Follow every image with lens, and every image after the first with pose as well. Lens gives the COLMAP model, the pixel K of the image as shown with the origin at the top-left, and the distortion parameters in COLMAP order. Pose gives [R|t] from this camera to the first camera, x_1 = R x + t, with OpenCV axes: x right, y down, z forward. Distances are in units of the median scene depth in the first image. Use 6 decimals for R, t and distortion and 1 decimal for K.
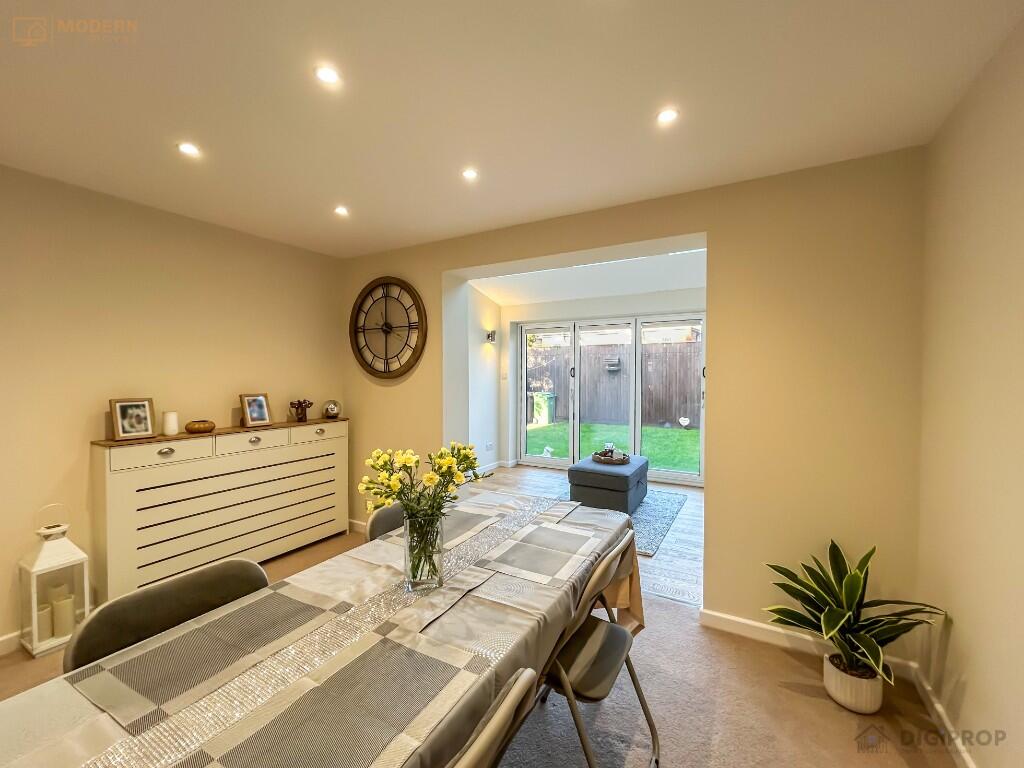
lens RADIAL K [[419.7, 0, 512.0], [0, 419.7, 384.0], [0, 0, 1]] dist [0.003449, 0.001059]
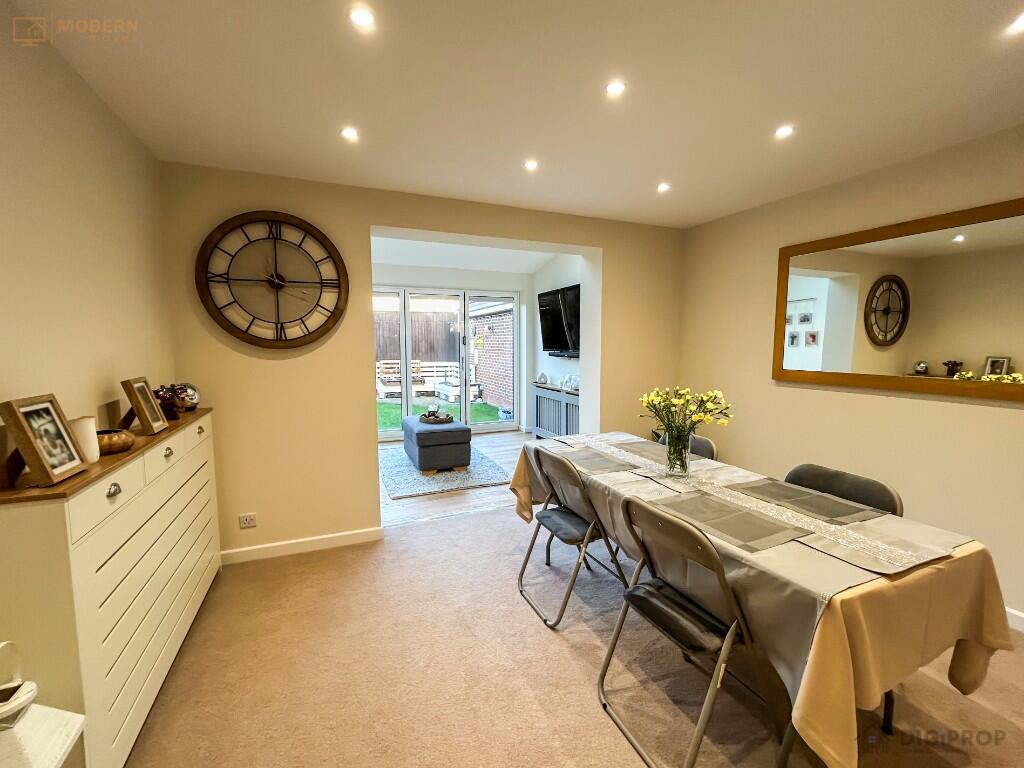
lens RADIAL K [[432.1, 0, 508.2], [0, 432.1, 384.6], [0, 0, 1]] dist [-0.001595, 0.000270]
pose [[0.610003, -0.083473, 0.787990, -0.674819], [0.024796, 0.995960, 0.086308, -0.005874], [-0.792011, -0.033109, 0.609609, 0.196063]]
